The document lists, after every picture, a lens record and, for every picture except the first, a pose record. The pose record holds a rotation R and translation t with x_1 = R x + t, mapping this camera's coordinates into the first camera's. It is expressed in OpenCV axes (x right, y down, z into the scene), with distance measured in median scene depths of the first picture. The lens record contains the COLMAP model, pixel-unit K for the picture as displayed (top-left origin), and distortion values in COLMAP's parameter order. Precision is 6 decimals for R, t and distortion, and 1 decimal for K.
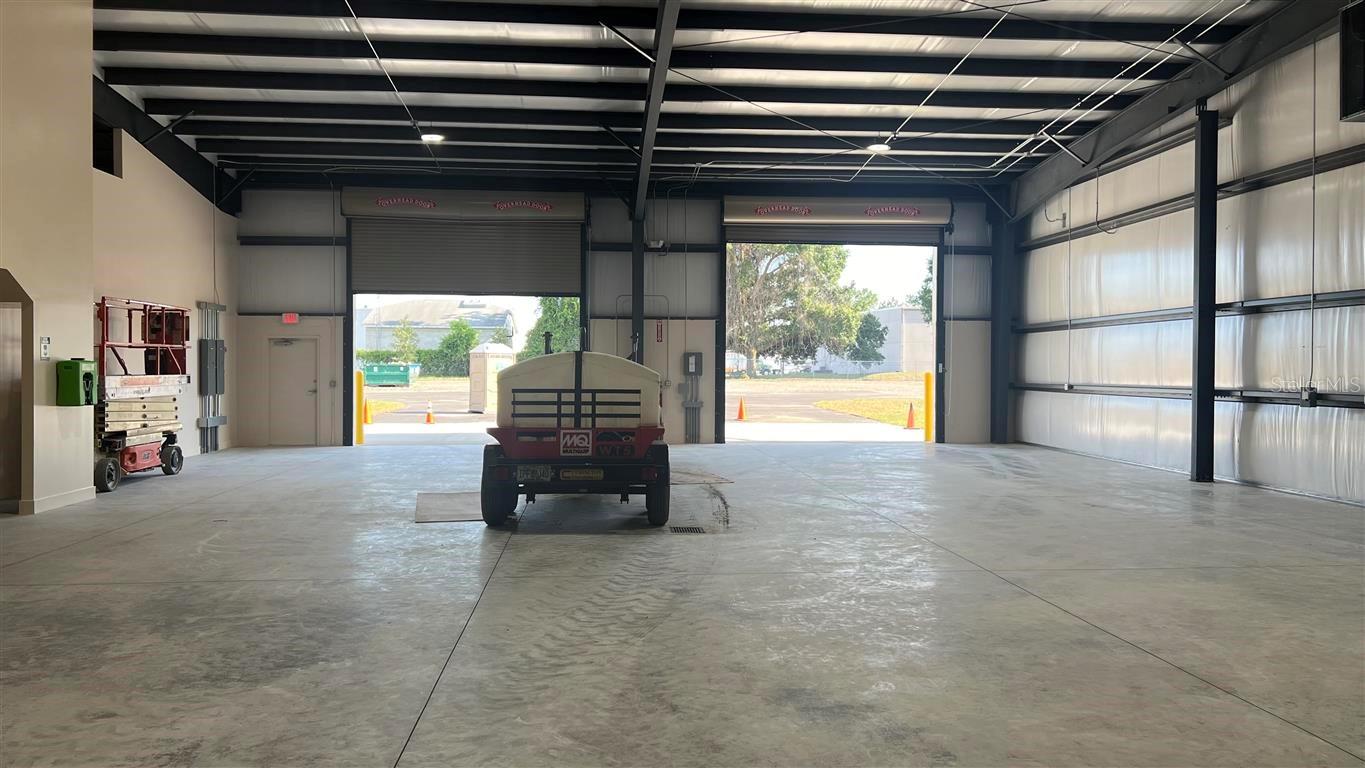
lens RADIAL K [[1027.7, 0, 687.5], [0, 1027.7, 386.2], [0, 0, 1]] dist [0.065784, -0.067589]
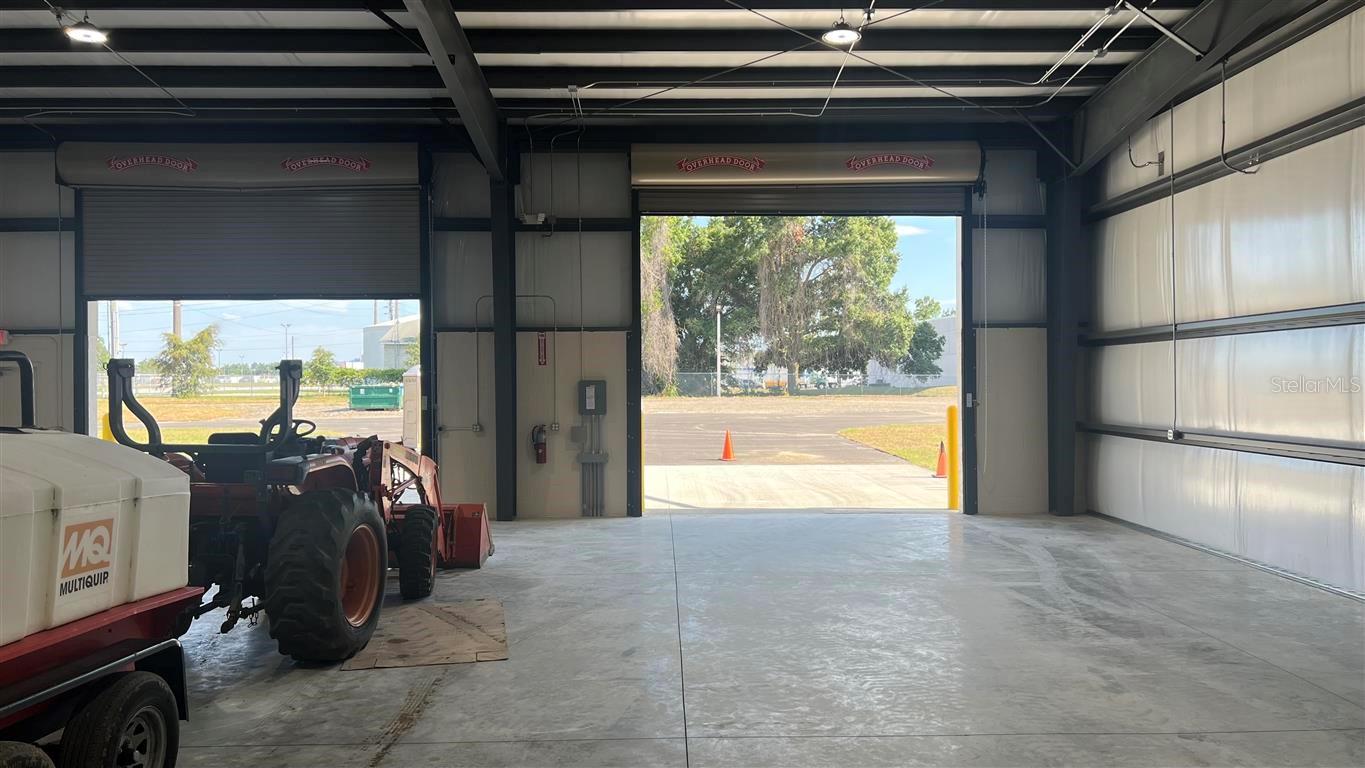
lens RADIAL K [[1027.7, 0, 684.8], [0, 1027.7, 378.1], [0, 0, 1]] dist [0.065784, -0.067589]
pose [[0.997755, -0.010677, -0.066112, 0.109807], [0.009354, 0.999751, -0.020276, -0.020170], [0.066312, 0.019612, 0.997606, 0.336080]]
